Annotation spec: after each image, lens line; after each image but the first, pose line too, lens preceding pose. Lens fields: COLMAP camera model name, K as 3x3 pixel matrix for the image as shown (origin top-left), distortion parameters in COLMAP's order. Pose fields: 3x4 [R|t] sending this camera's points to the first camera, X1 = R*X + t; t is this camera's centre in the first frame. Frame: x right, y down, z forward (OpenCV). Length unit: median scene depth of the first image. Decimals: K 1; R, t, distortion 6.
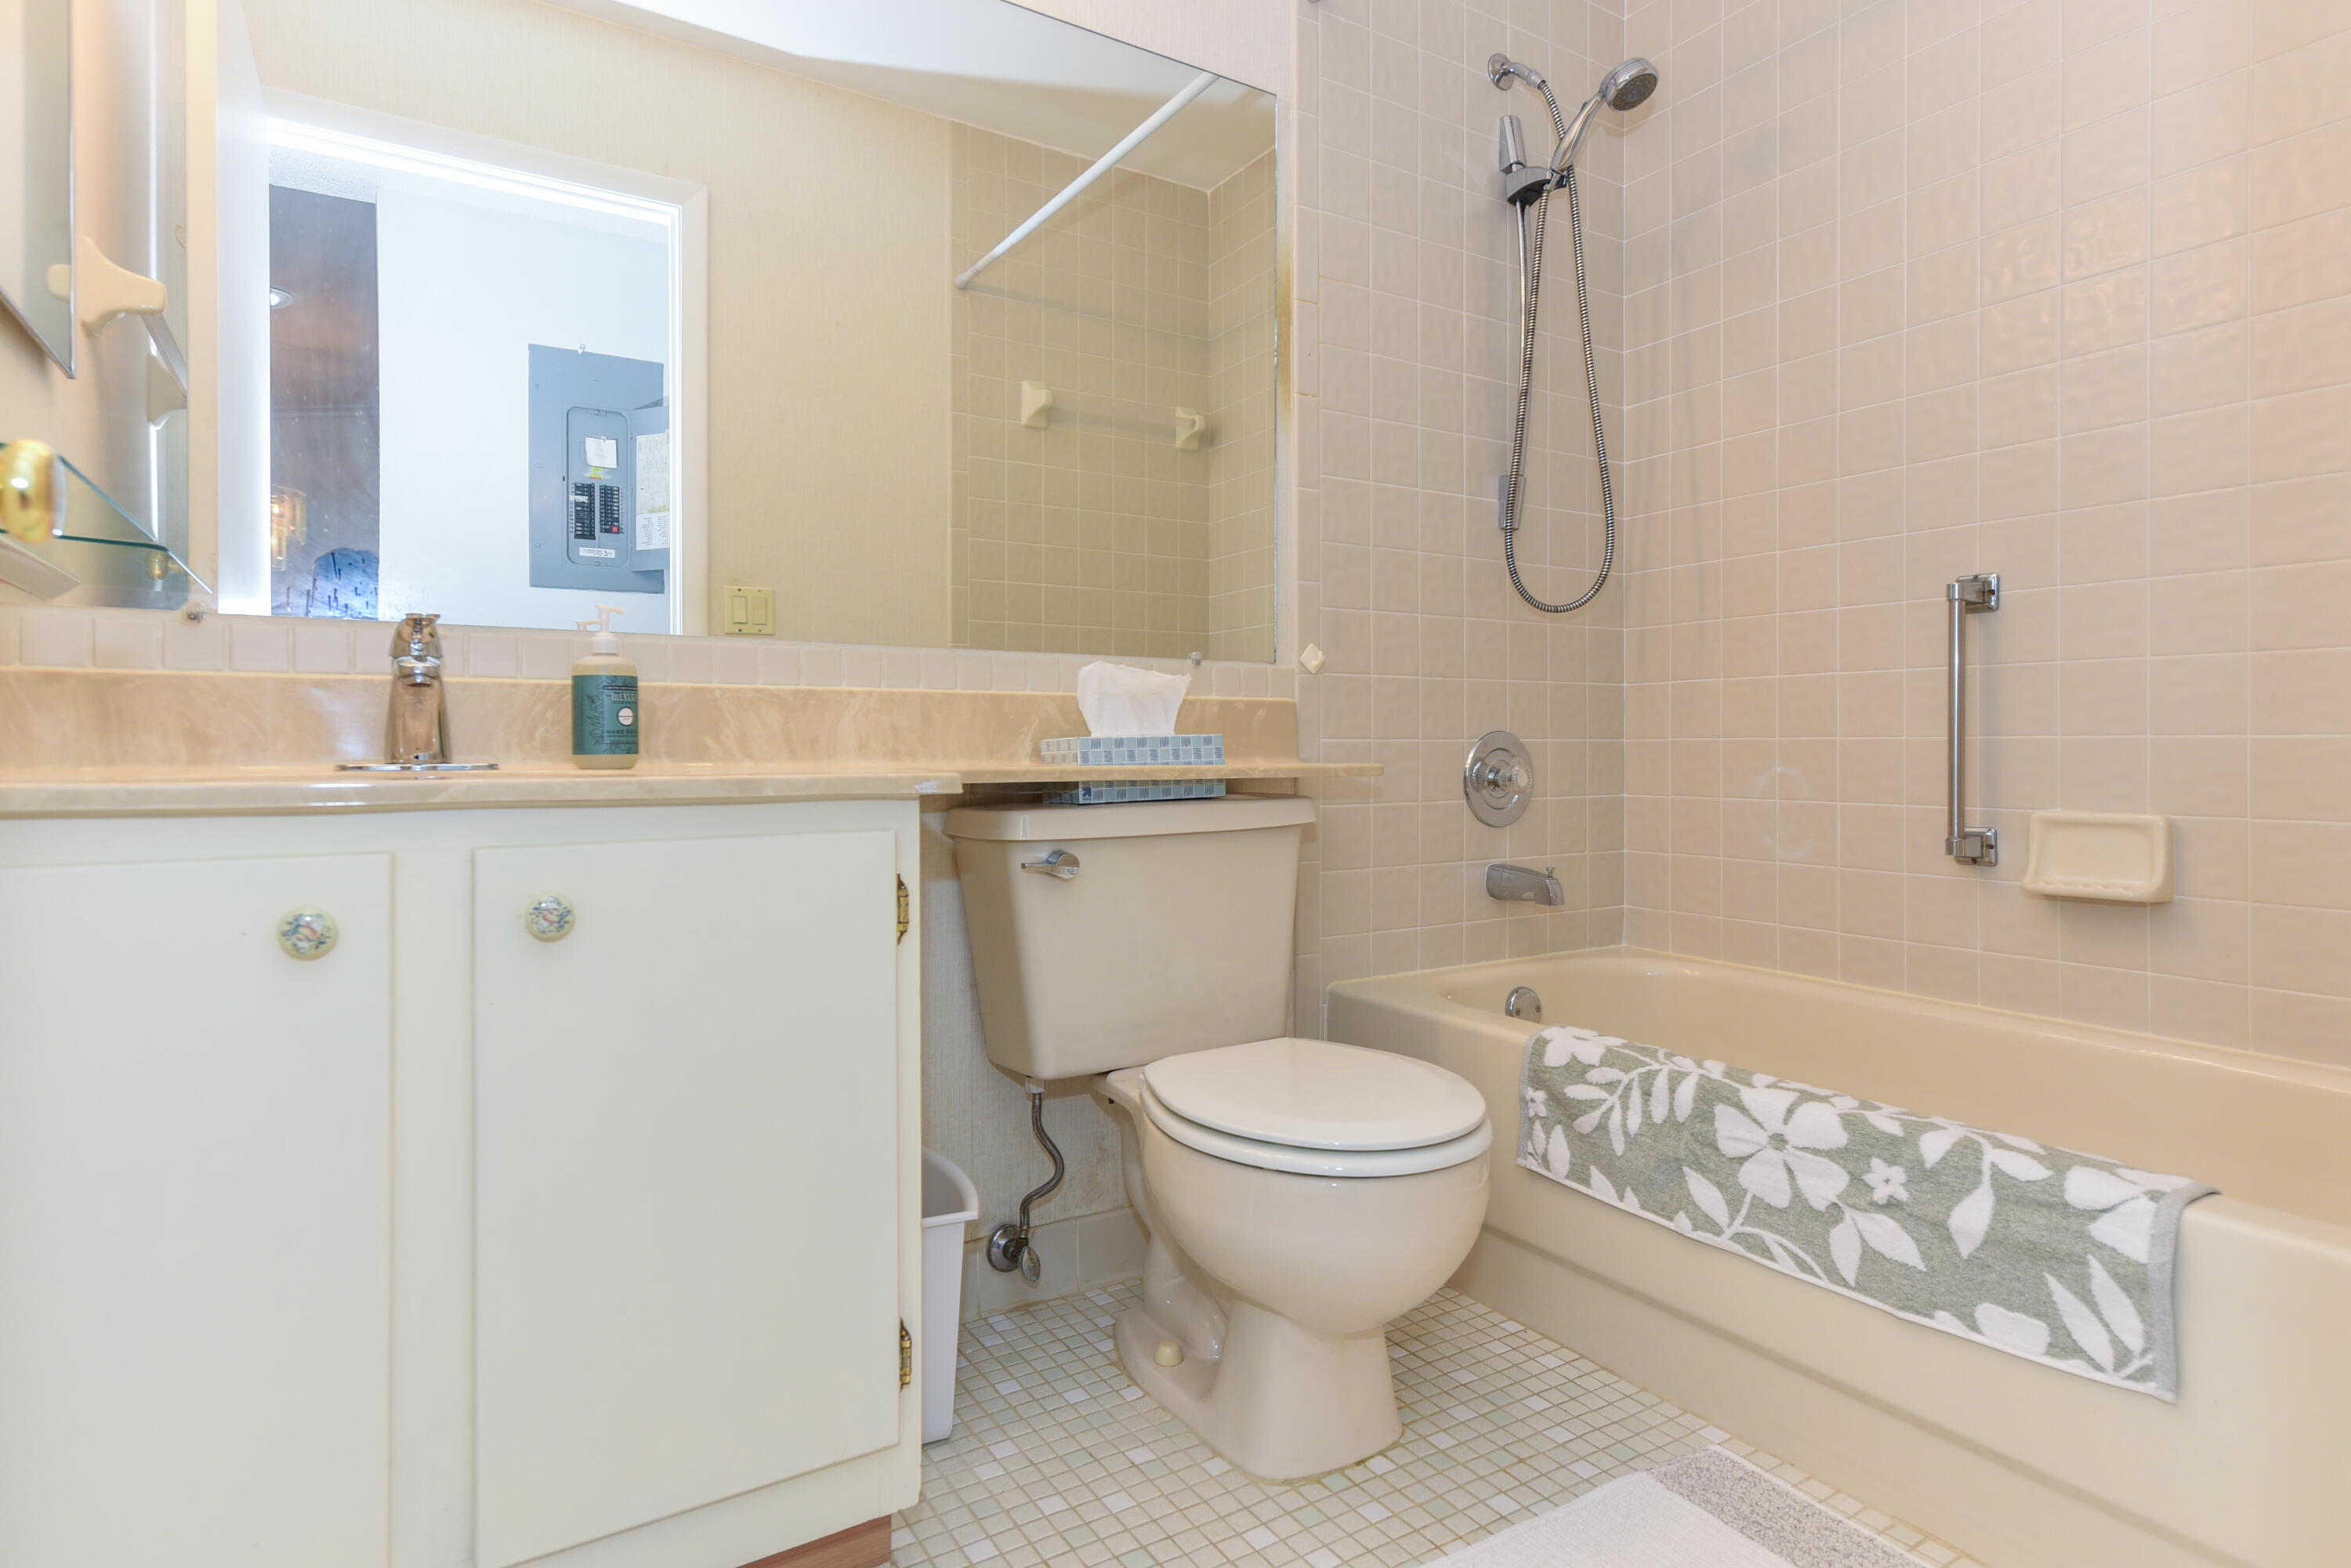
lens RADIAL K [[1267.1, 0, 1184.9], [0, 1267.1, 773.4], [0, 0, 1]] dist [0.013449, -0.000451]
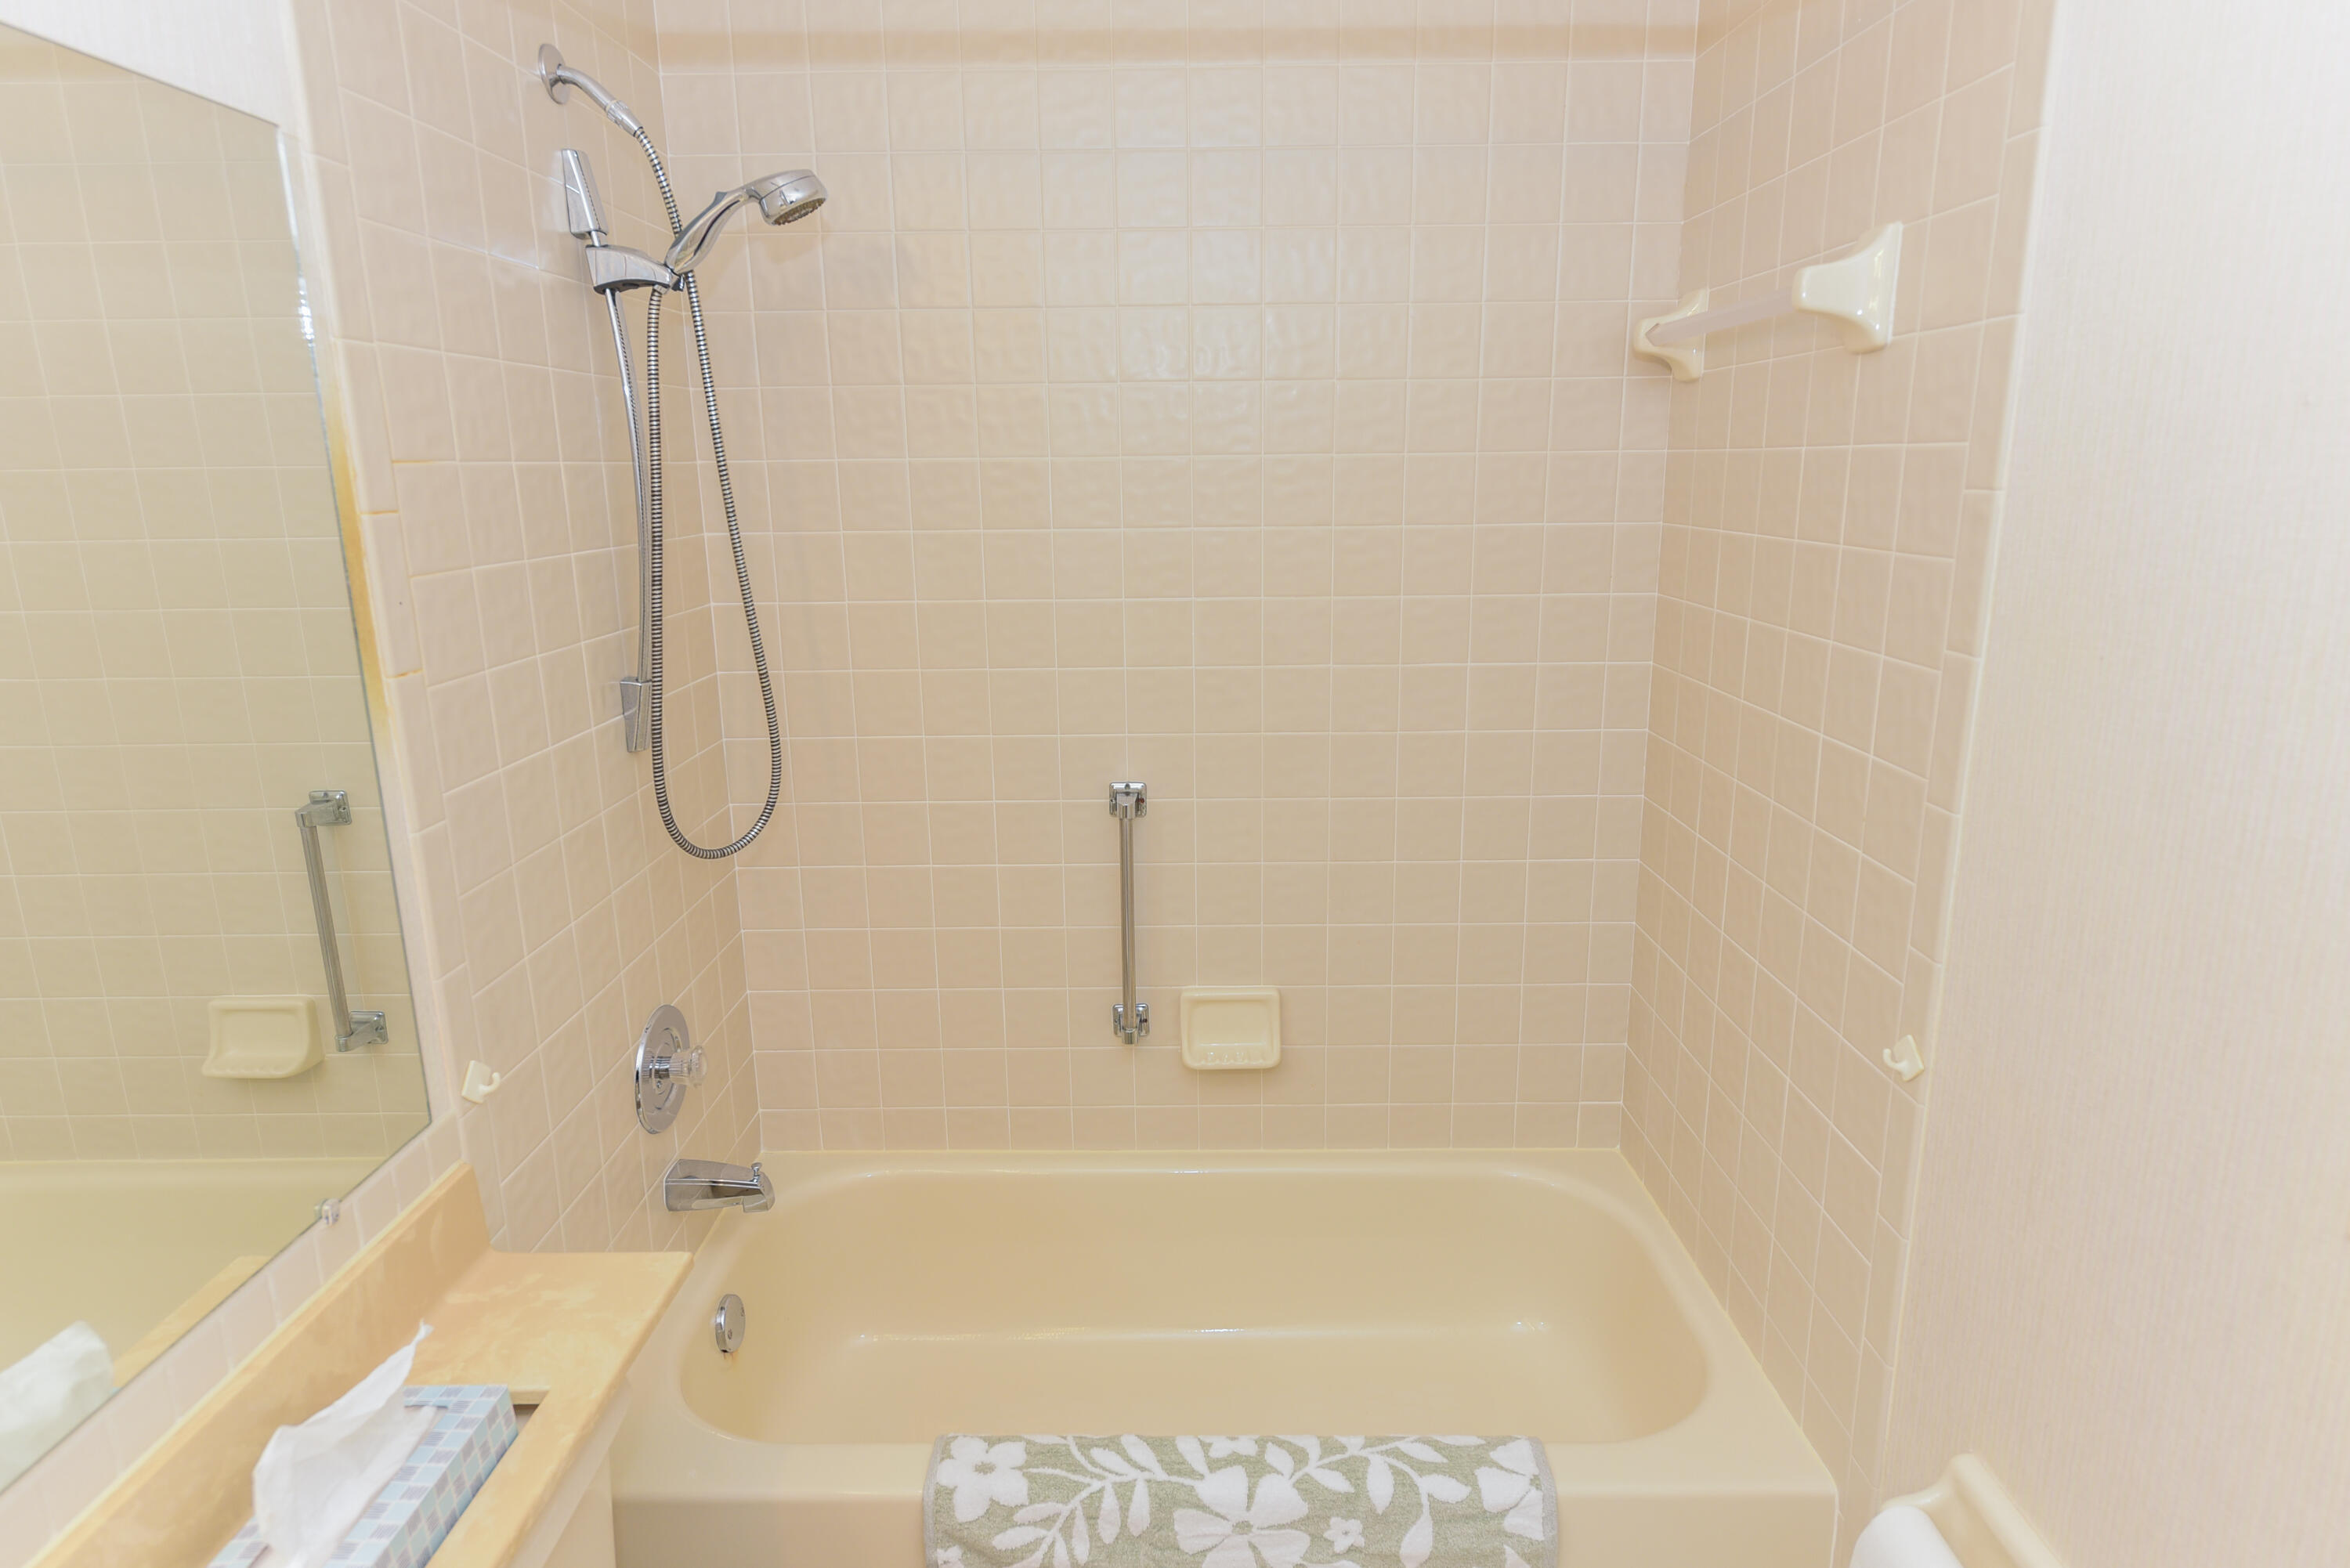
lens RADIAL K [[1266.5, 0, 1180.6], [0, 1266.5, 774.2], [0, 0, 1]] dist [0.013449, -0.000451]
pose [[0.543391, -0.198687, 0.815628, -0.262313], [0.023337, 0.974788, 0.221911, -0.498285], [-0.839155, -0.101550, 0.534327, 0.509483]]
